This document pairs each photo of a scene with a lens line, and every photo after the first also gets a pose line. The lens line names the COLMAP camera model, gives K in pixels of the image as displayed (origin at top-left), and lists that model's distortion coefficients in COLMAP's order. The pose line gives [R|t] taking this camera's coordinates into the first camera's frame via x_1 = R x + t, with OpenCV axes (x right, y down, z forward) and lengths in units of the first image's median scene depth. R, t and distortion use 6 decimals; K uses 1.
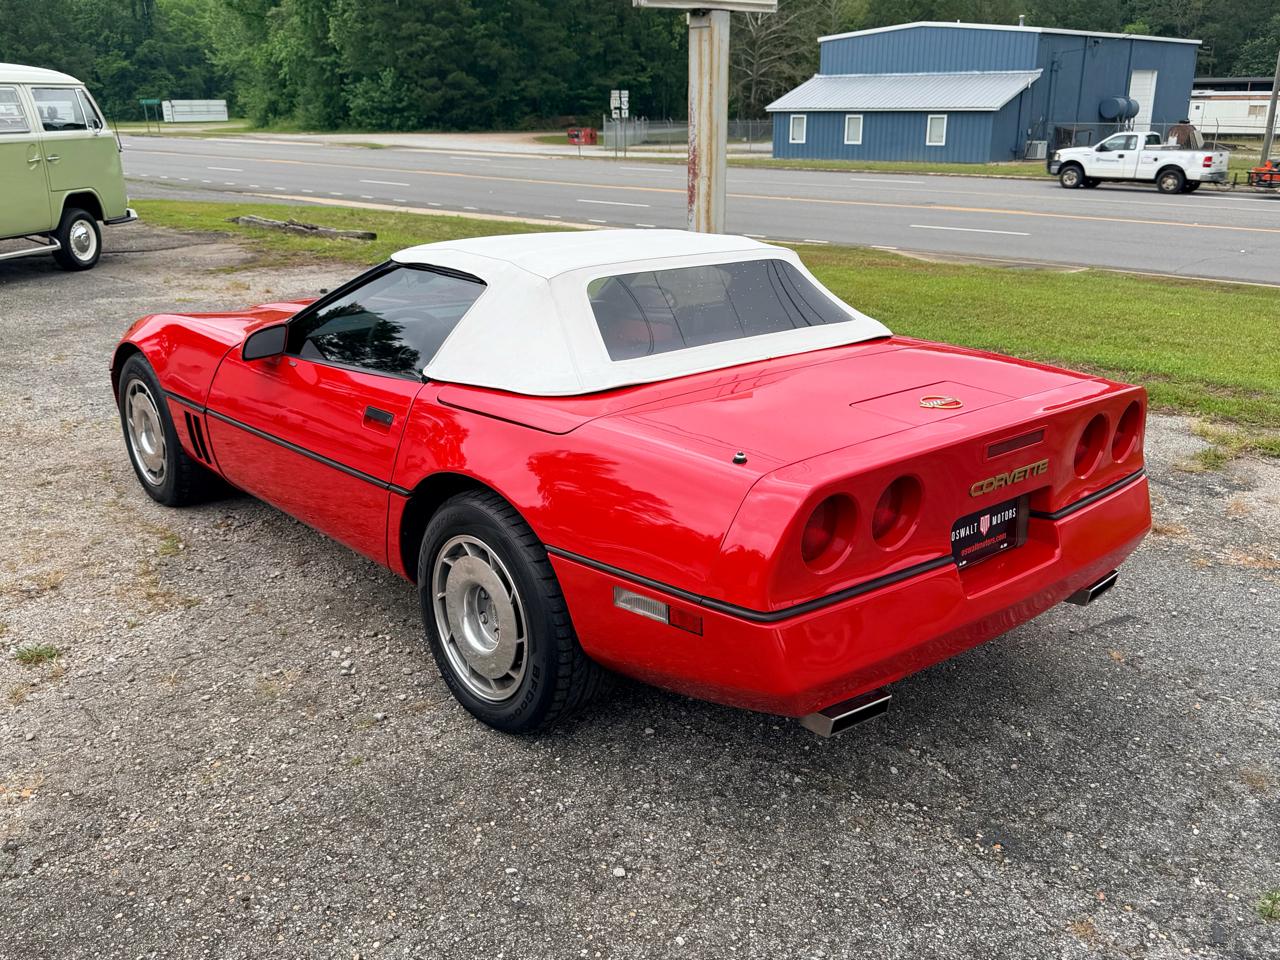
lens RADIAL K [[1142.4, 0, 618.4], [0, 1142.4, 489.6], [0, 0, 1]] dist [0.021316, -0.046116]
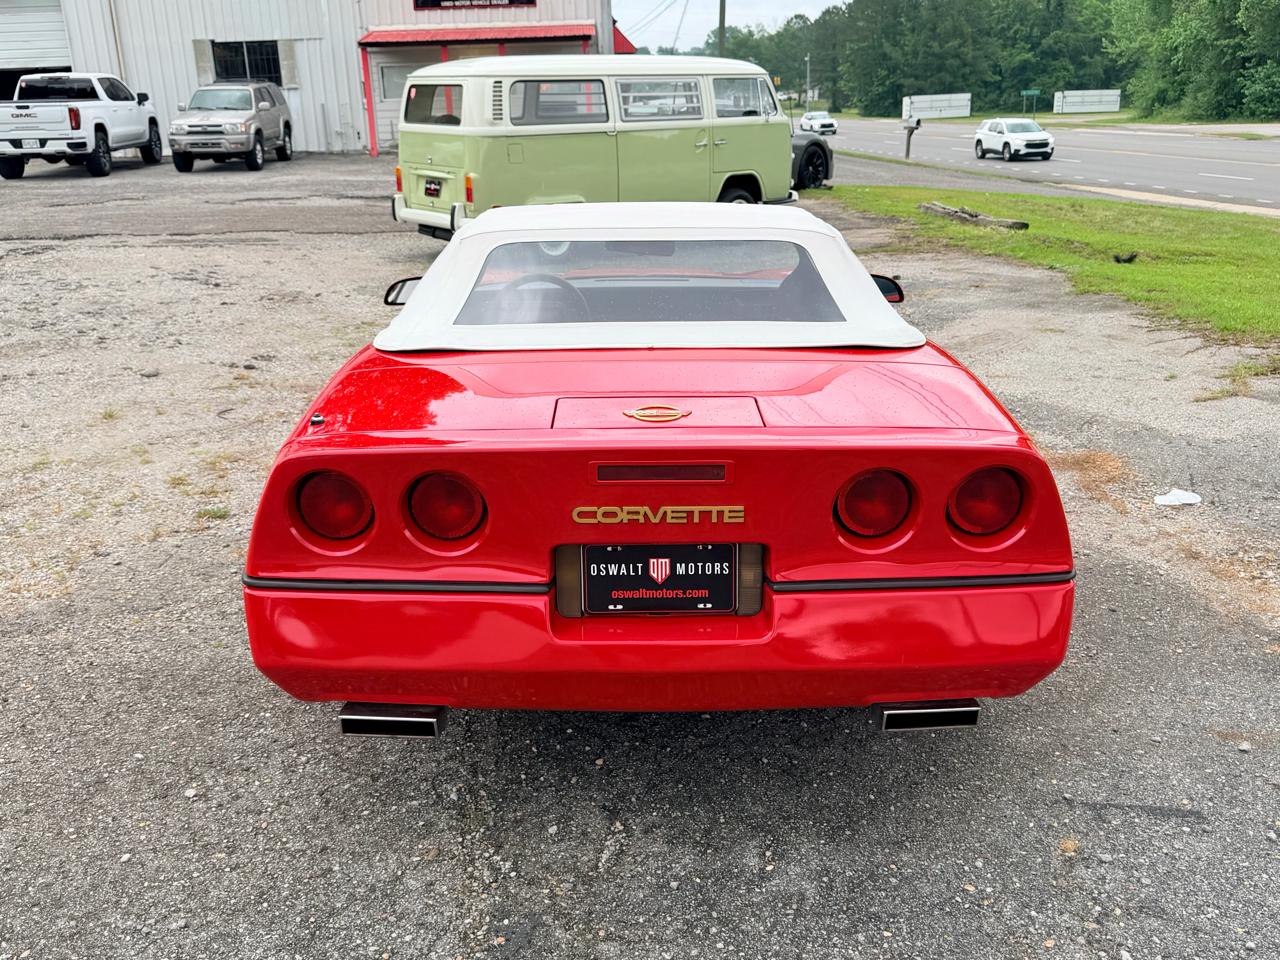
lens RADIAL K [[1142.4, 0, 659.4], [0, 1142.4, 519.4], [0, 0, 1]] dist [0.021316, -0.046116]
pose [[0.763263, 0.202042, -0.613684, 0.057981], [-0.183857, 0.978498, 0.093480, -0.005703], [0.619375, 0.041481, 0.783998, 0.026146]]
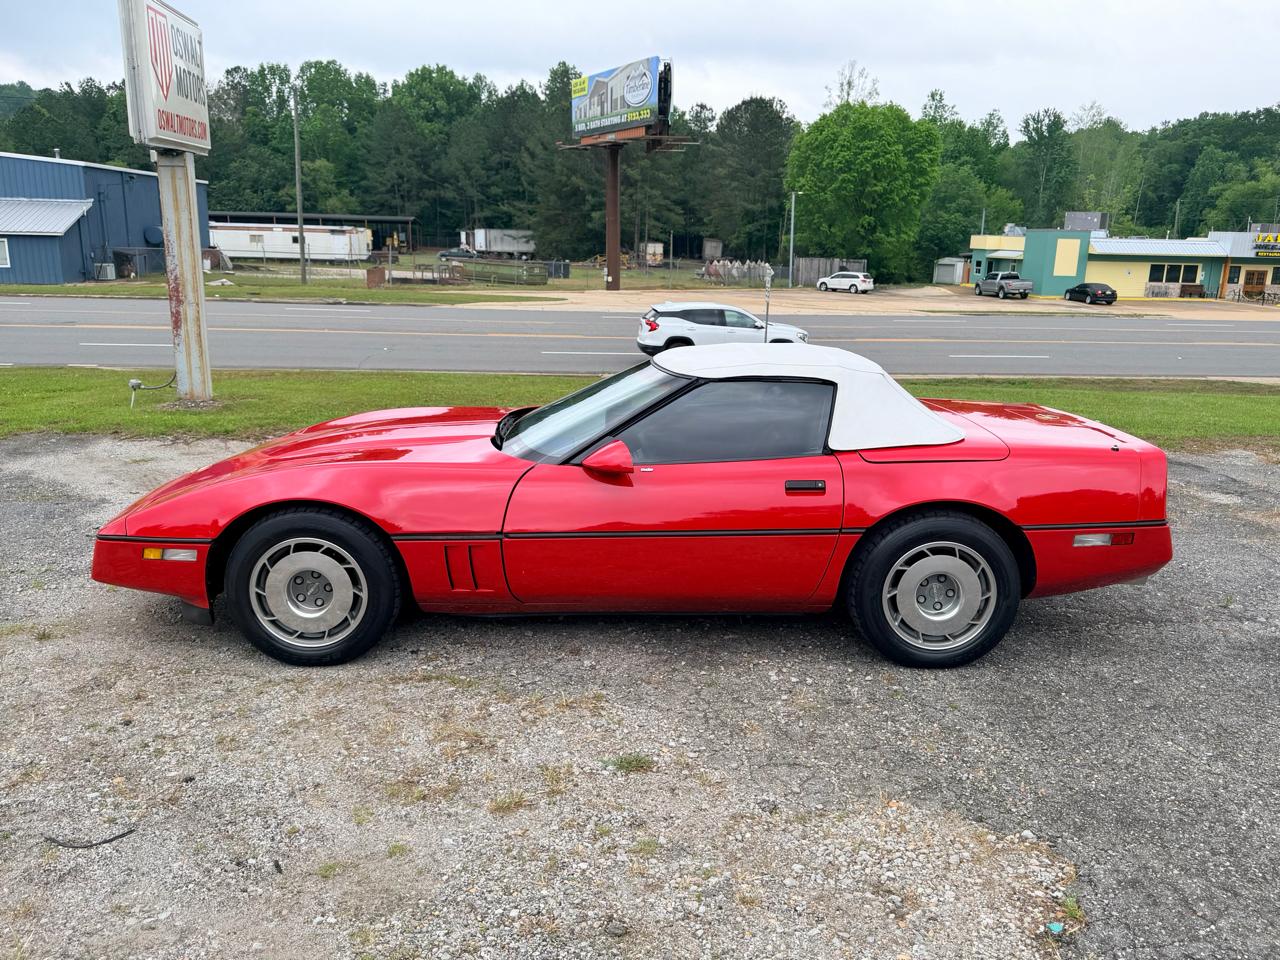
lens RADIAL K [[1029.1, 0, 627.6], [0, 1029.1, 480.7], [0, 0, 1]] dist [-0.012393, -0.003584]
pose [[0.629449, -0.157735, 0.760864, -0.102333], [0.221576, 0.974962, 0.018814, -0.011227], [-0.744781, 0.156747, 0.648639, 0.029725]]
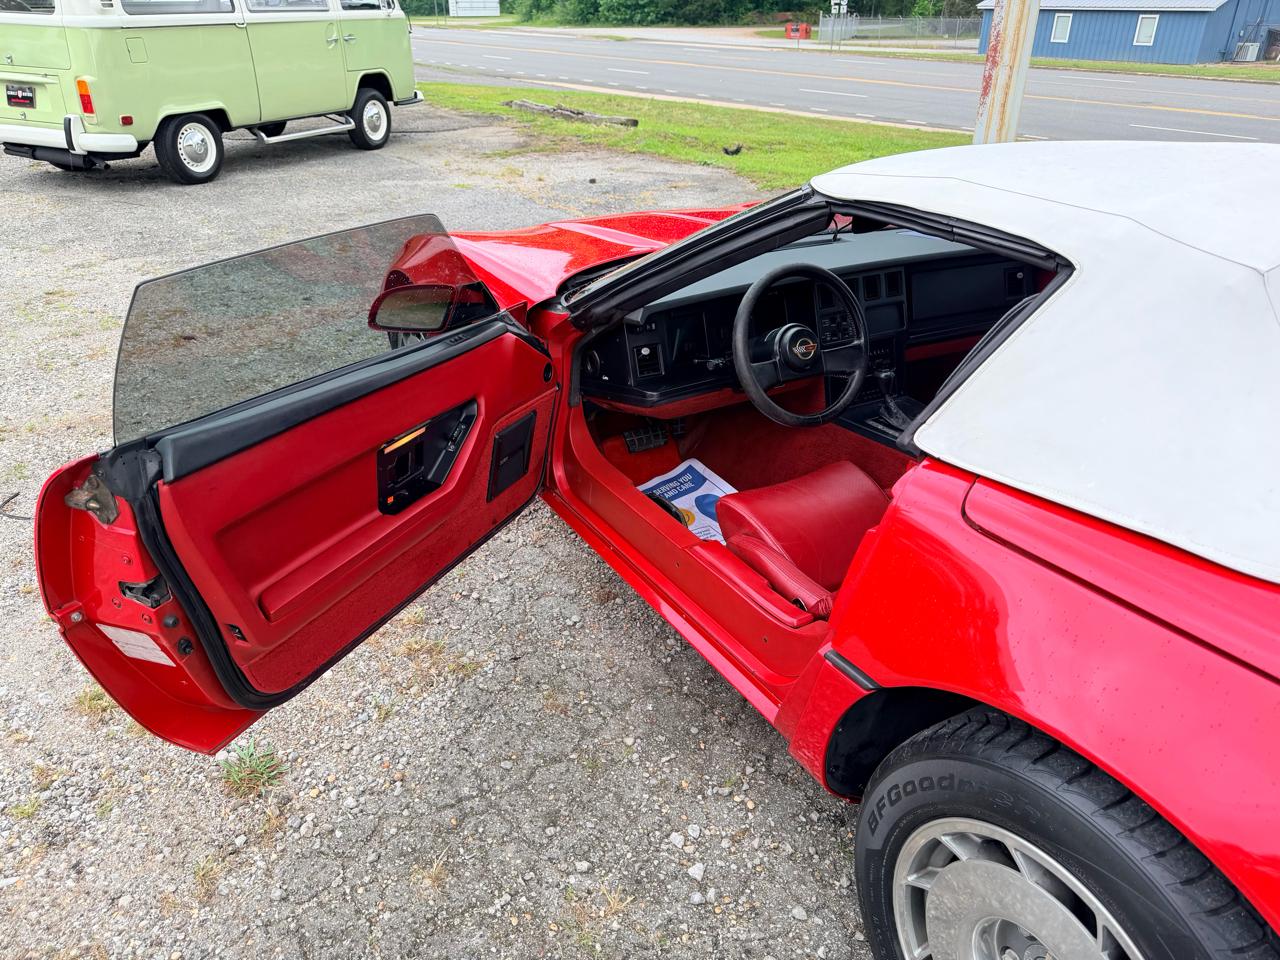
lens RADIAL K [[890.2, 0, 612.7], [0, 890.2, 493.6], [0, 0, 1]] dist [0.017747, -0.031954]
pose [[0.979774, 0.099973, -0.173346, -0.018552], [-0.067852, 0.980915, 0.182213, -0.011370], [0.188255, -0.166766, 0.967858, 0.046830]]
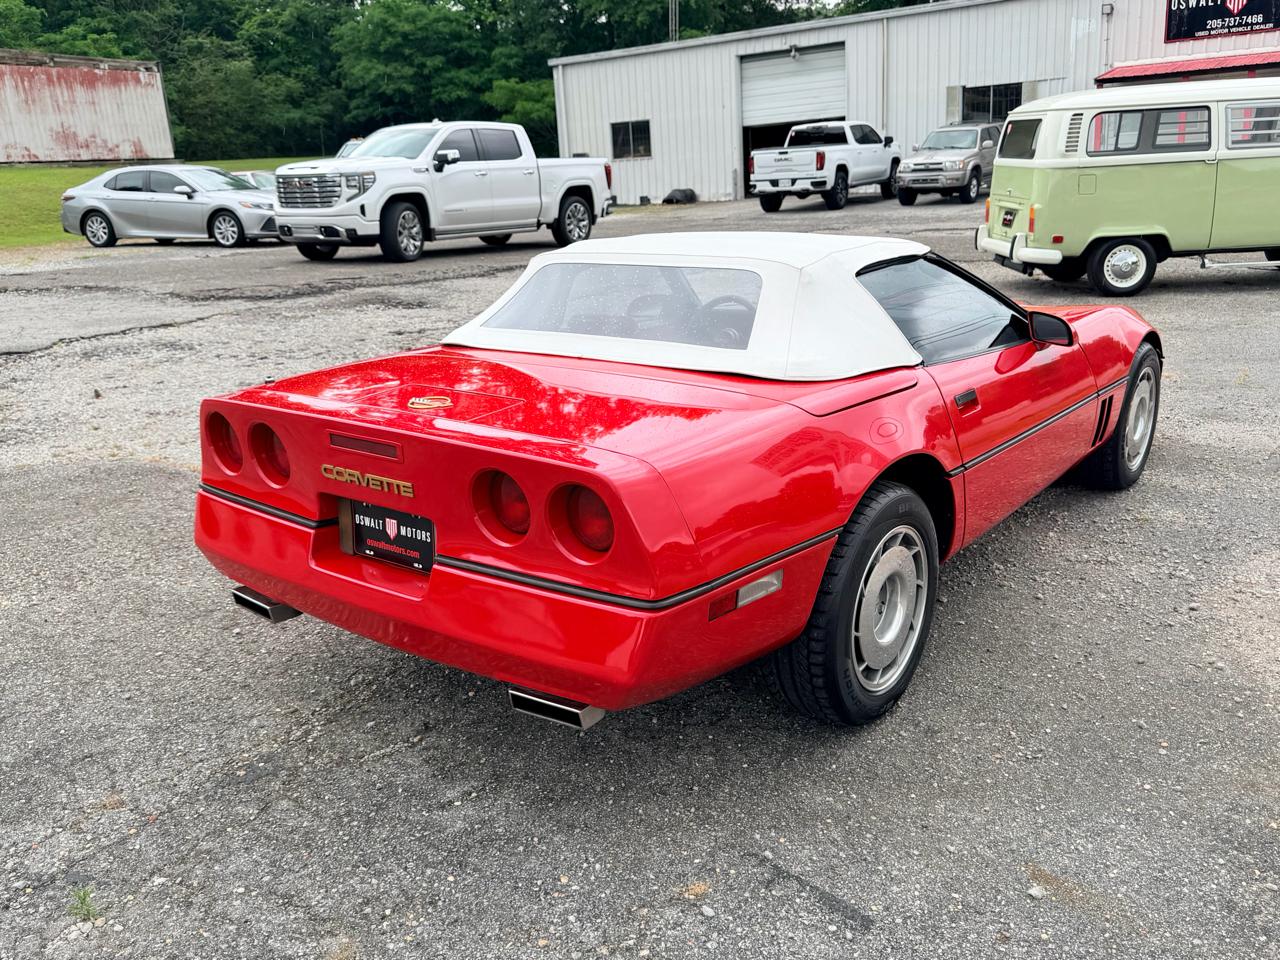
lens RADIAL K [[1105.8, 0, 702.2], [0, 1105.8, 526.5], [0, 0, 1]] dist [-0.015226, -0.007917]
pose [[0.188391, 0.286288, -0.939440, 0.091324], [-0.258779, 0.937234, 0.233721, -0.019025], [0.947387, 0.199077, 0.250652, 0.072879]]
